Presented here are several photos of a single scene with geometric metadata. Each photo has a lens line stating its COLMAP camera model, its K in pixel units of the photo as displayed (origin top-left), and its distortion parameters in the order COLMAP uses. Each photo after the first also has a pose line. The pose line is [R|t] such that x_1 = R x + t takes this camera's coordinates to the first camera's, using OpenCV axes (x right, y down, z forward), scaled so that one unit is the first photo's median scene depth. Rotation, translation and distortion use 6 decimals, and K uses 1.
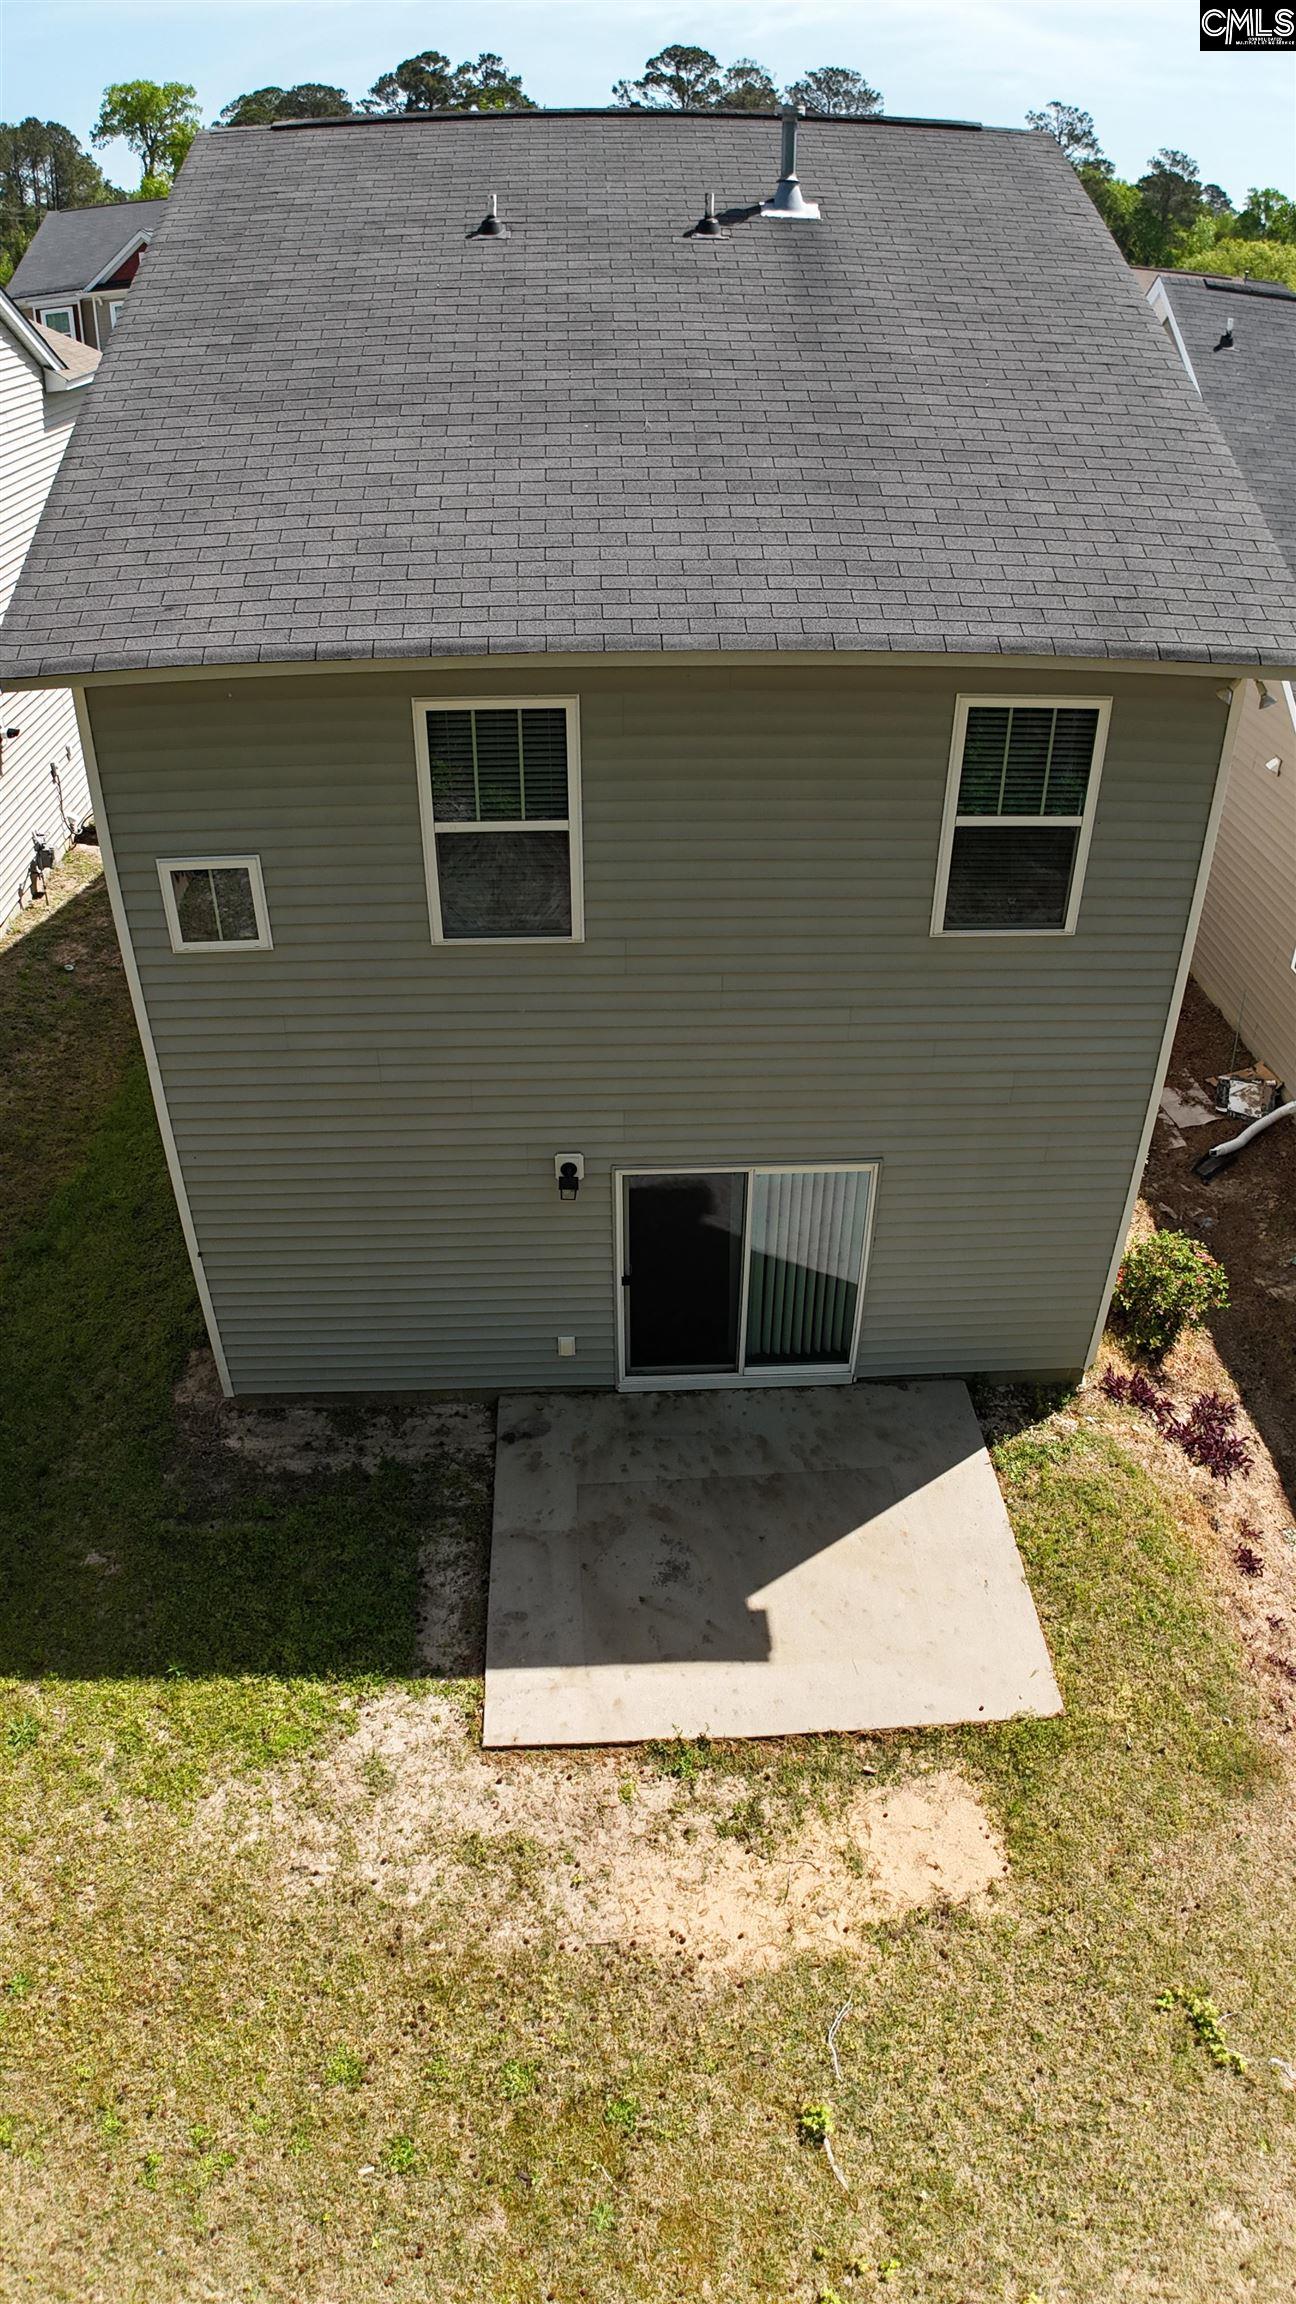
lens RADIAL K [[1414.7, 0, 650.7], [0, 1414.7, 1160.9], [0, 0, 1]] dist [-0.173095, -0.000601]
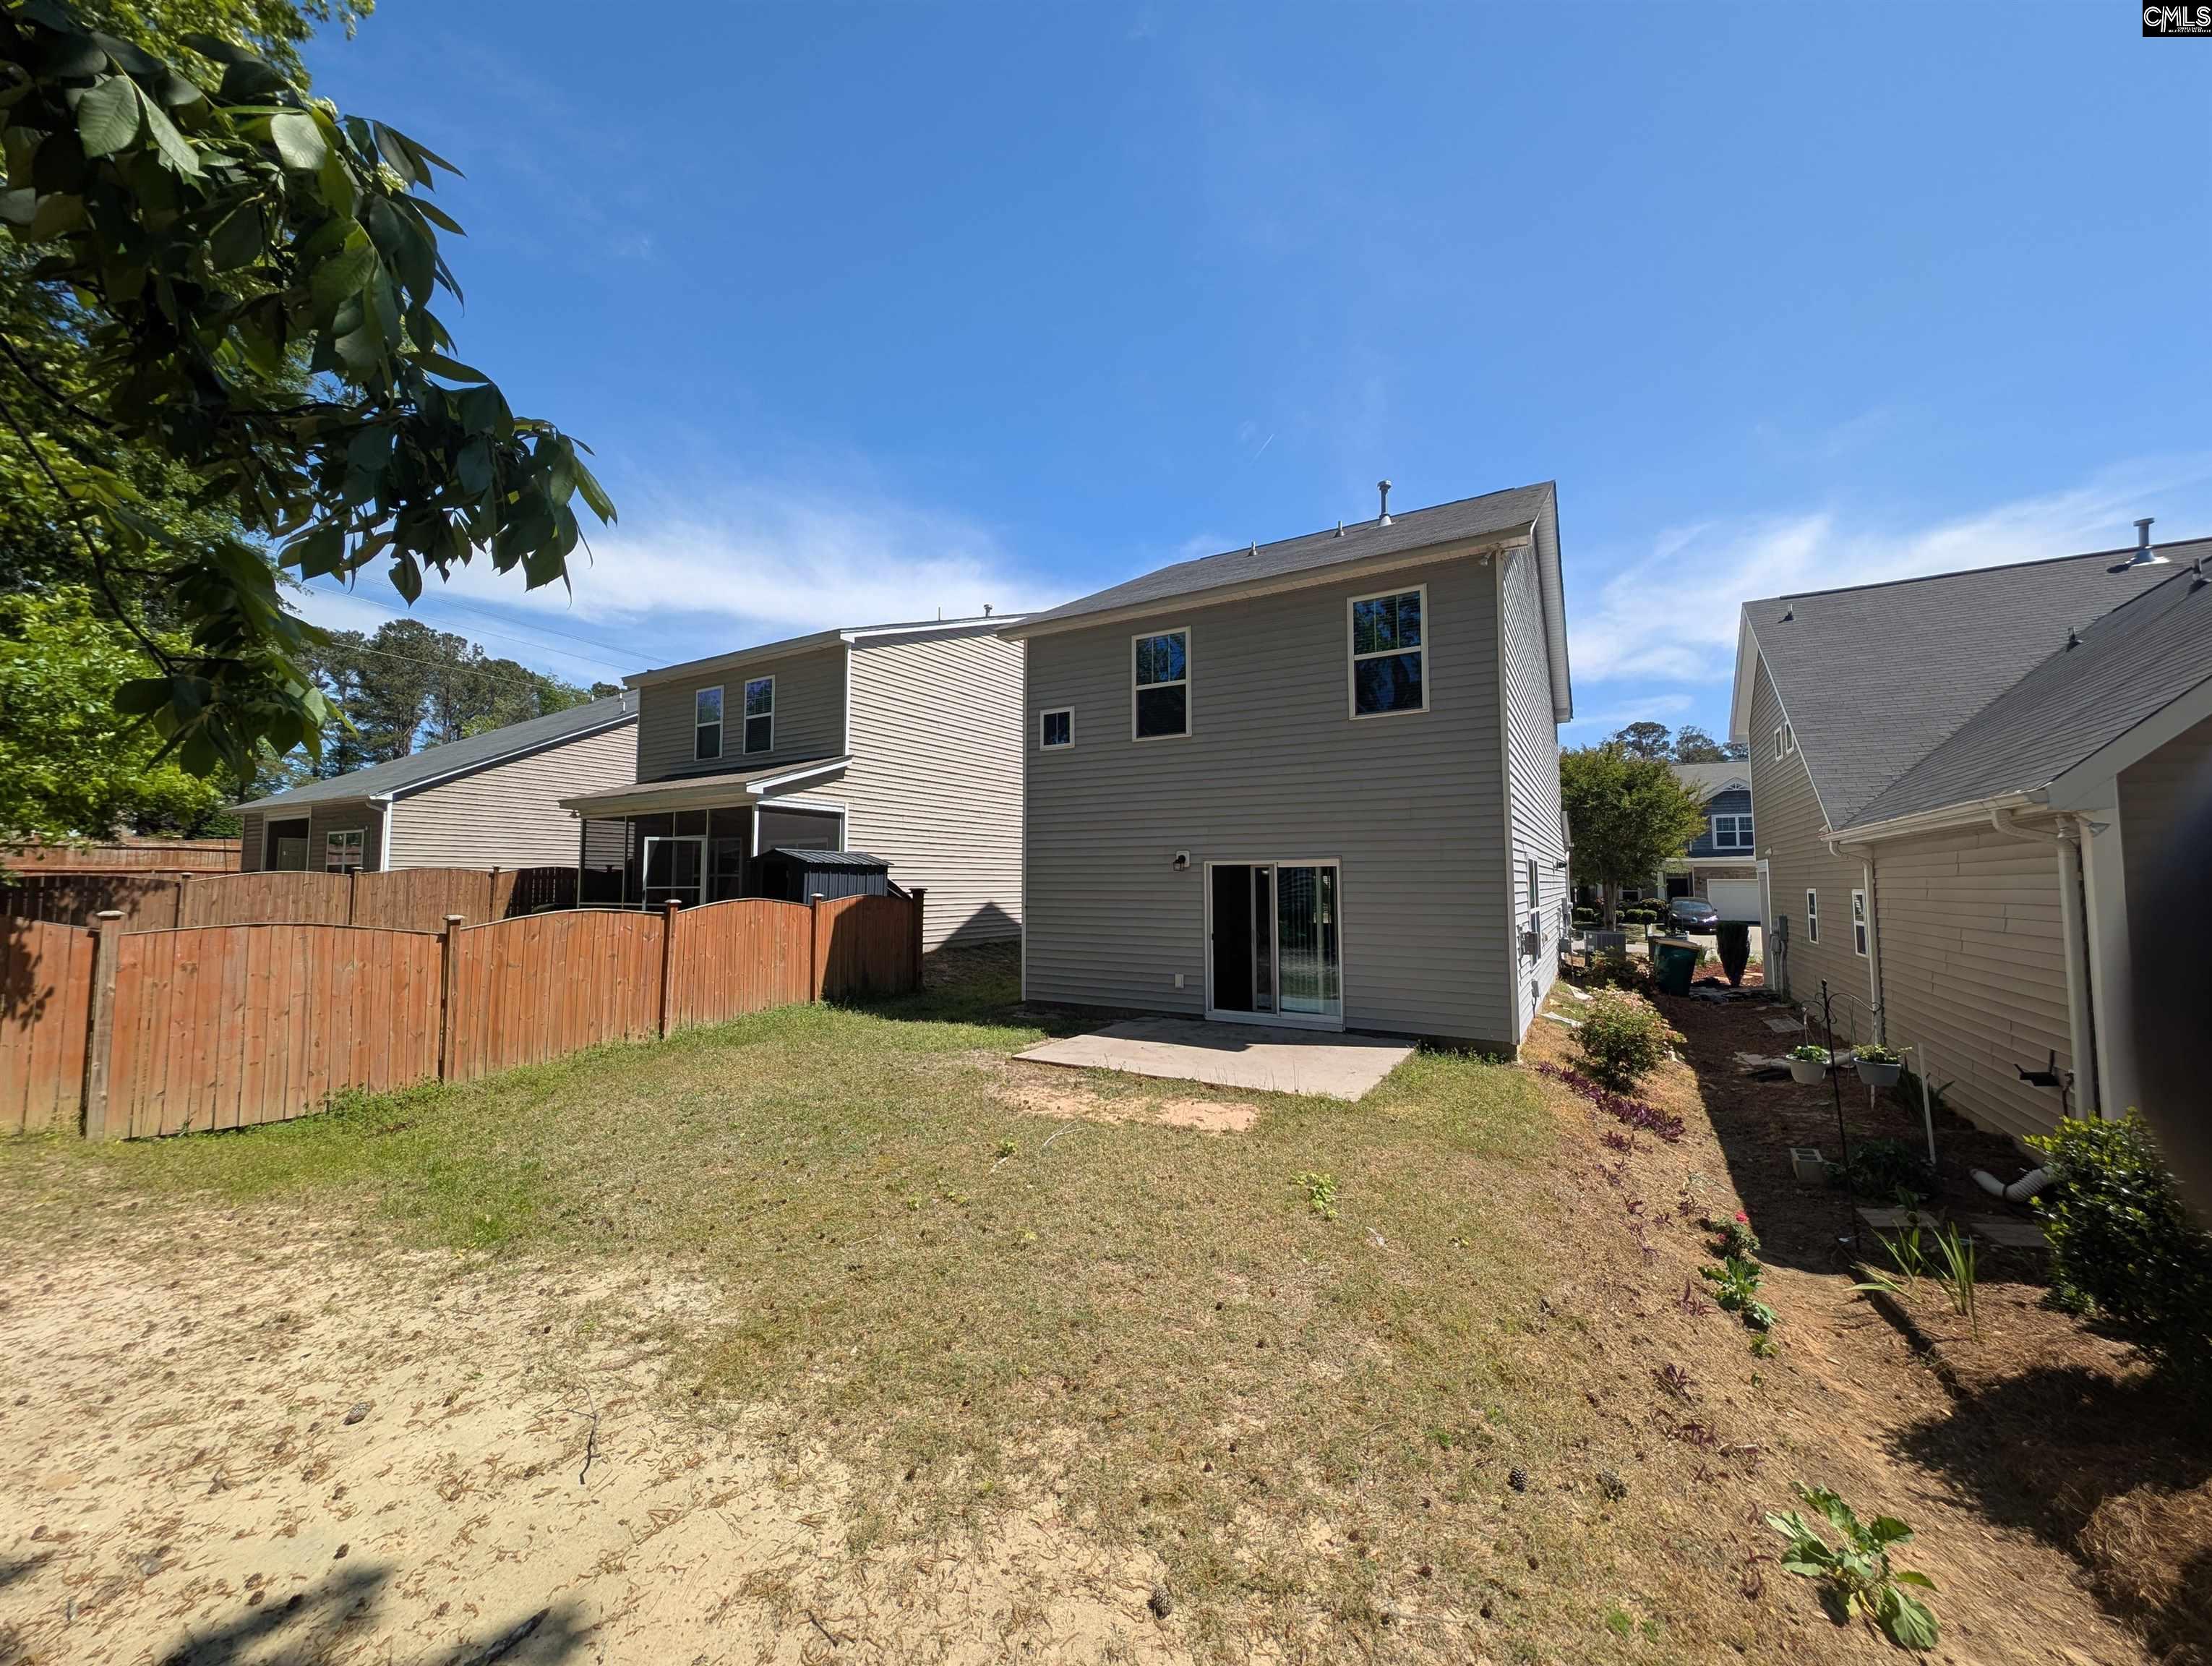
lens RADIAL K [[831.5, 0, 1104.9], [0, 831.5, 828.5], [0, 0, 1]] dist [0.003633, -0.000569]
pose [[0.833300, -0.040116, -0.551364, 0.555526], [-0.317109, 0.782276, -0.536177, 0.704932], [0.452828, 0.621639, 0.639149, 0.182566]]
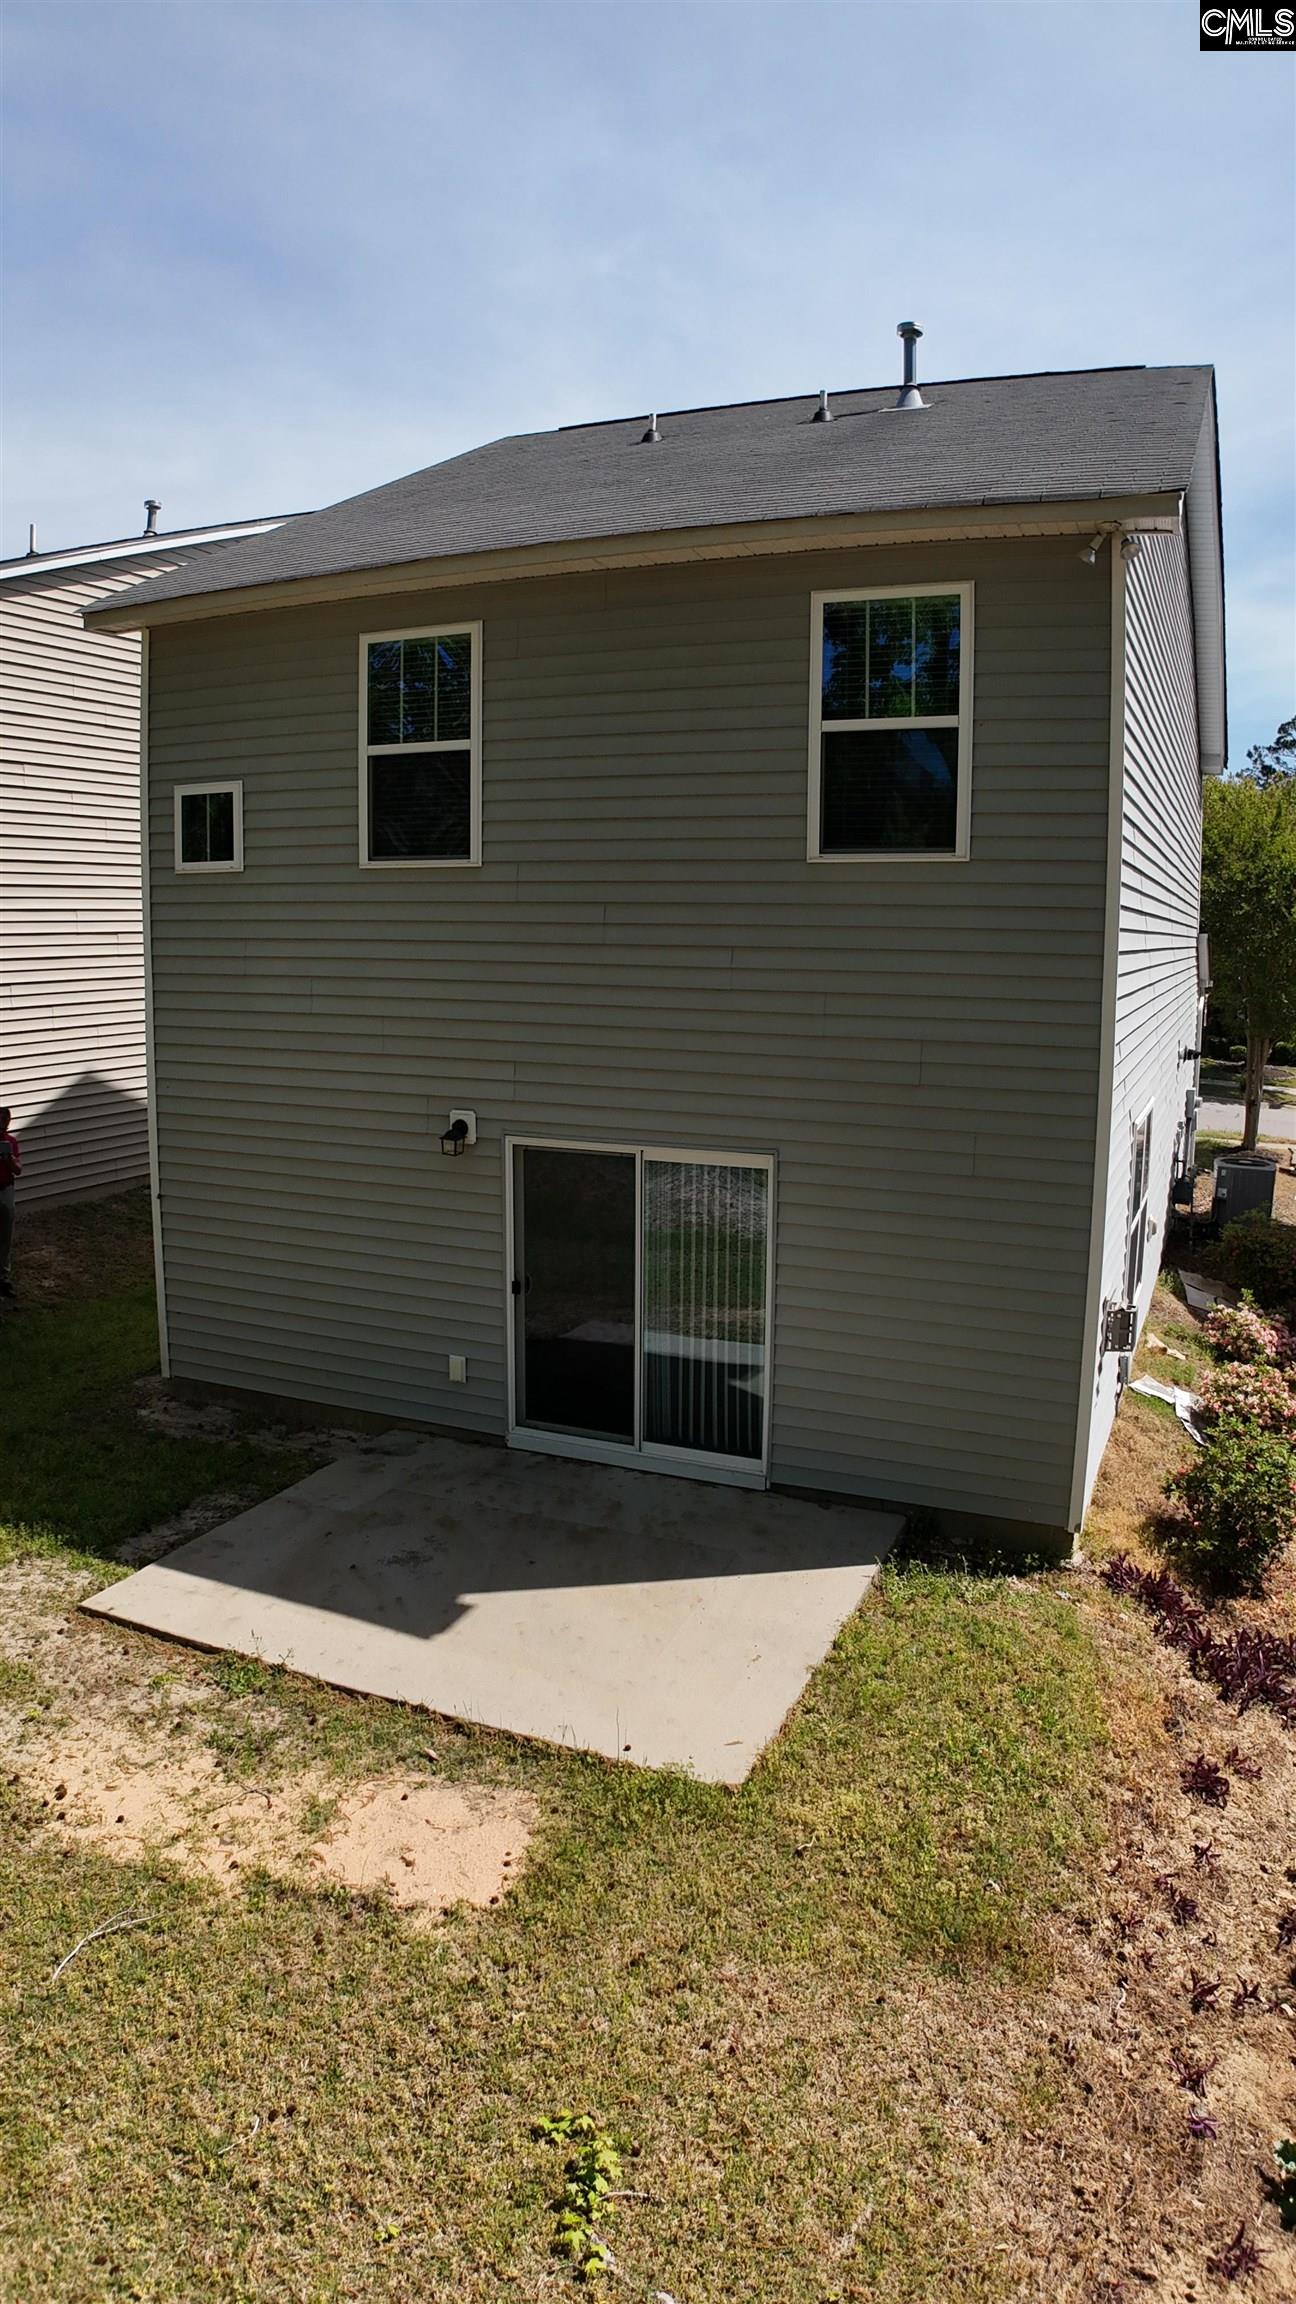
lens RADIAL K [[1414.7, 0, 649.8], [0, 1414.7, 1158.9], [0, 0, 1]] dist [-0.173095, -0.000601]
pose [[0.898889, 0.076704, -0.431411, 0.520266], [-0.259820, 0.886105, -0.383812, 0.394662], [0.352836, 0.457093, 0.816439, 0.298789]]
